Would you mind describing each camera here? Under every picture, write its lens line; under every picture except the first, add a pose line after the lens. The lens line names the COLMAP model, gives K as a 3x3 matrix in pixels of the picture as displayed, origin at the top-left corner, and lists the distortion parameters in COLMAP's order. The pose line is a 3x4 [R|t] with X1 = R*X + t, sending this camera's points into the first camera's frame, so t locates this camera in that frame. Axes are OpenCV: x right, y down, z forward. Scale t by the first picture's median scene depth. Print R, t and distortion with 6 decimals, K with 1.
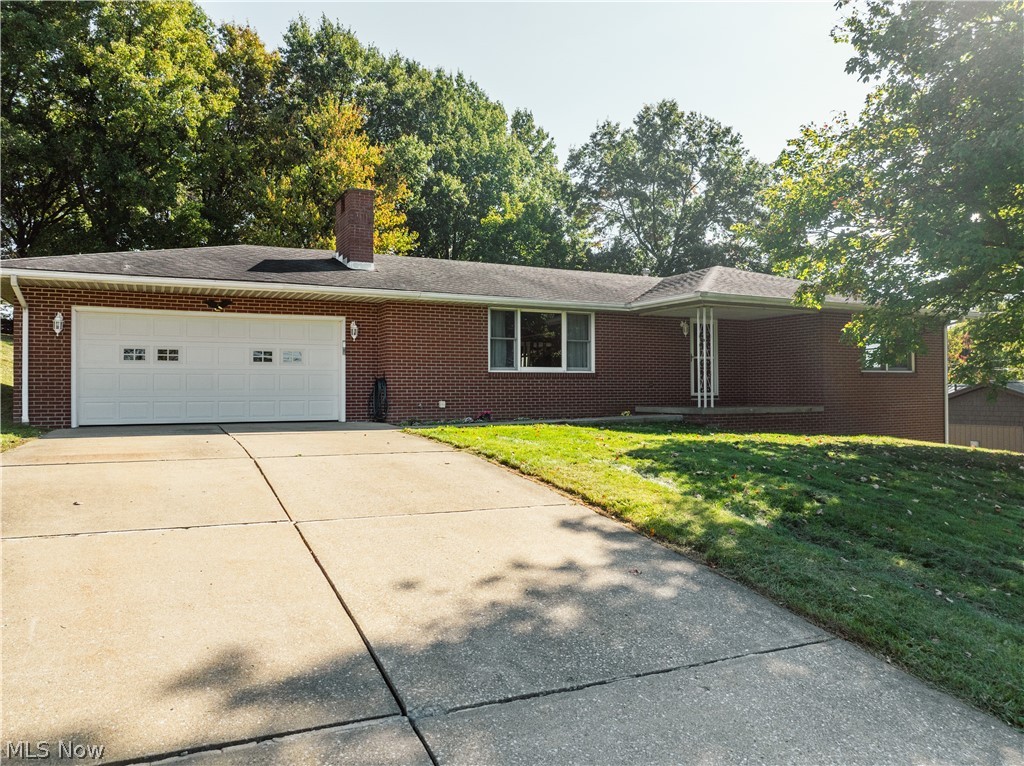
lens RADIAL K [[732.6, 0, 513.3], [0, 732.6, 343.0], [0, 0, 1]] dist [-0.065640, 0.036342]
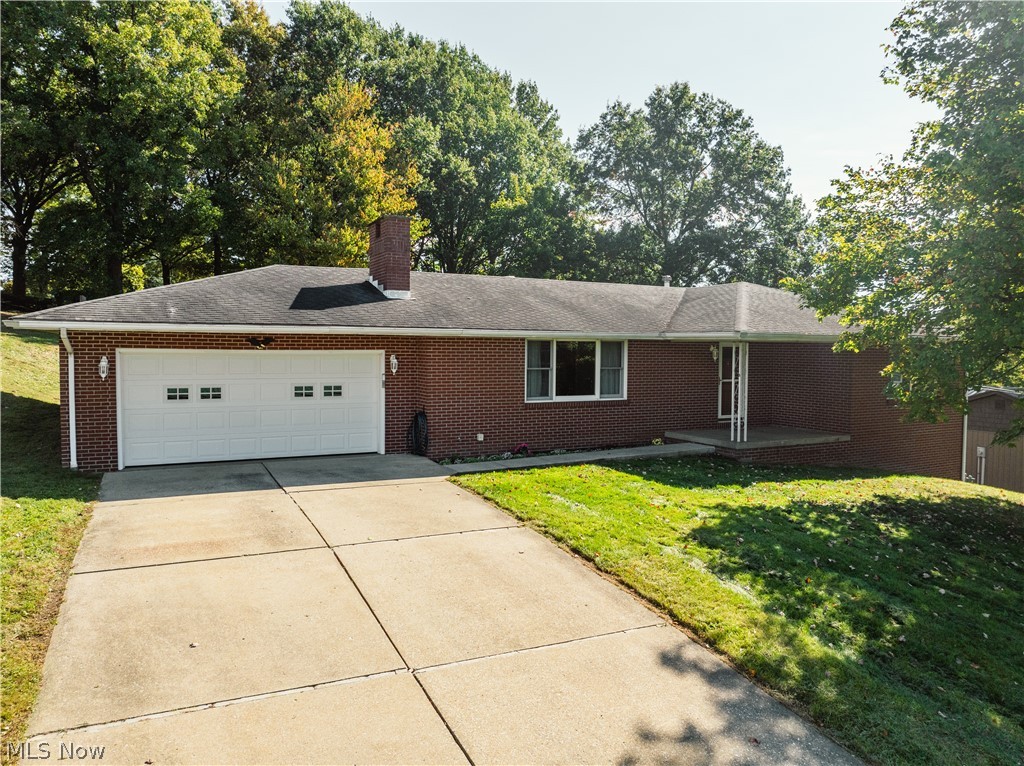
lens RADIAL K [[732.6, 0, 513.3], [0, 732.6, 343.0], [0, 0, 1]] dist [-0.065640, 0.036342]
pose [[0.999816, 0.013836, 0.013321, -0.031430], [-0.014575, 0.998262, 0.057106, -0.048813], [-0.012507, -0.057290, 0.998279, 0.000077]]
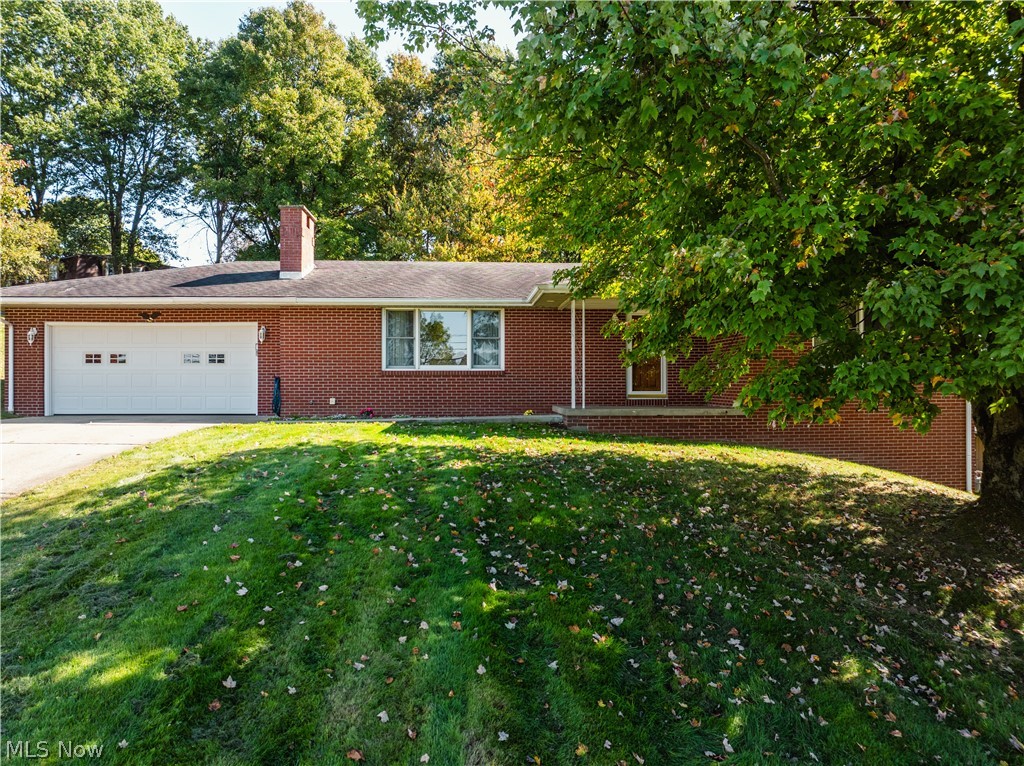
lens RADIAL K [[740.1, 0, 512.0], [0, 740.1, 383.0], [0, 0, 1]] dist [-0.026099, 0.000498]
pose [[0.907687, 0.000902, -0.419648, 0.277948], [0.021151, 0.998628, 0.047896, 0.005172], [0.419115, -0.052351, 0.906423, 0.060304]]
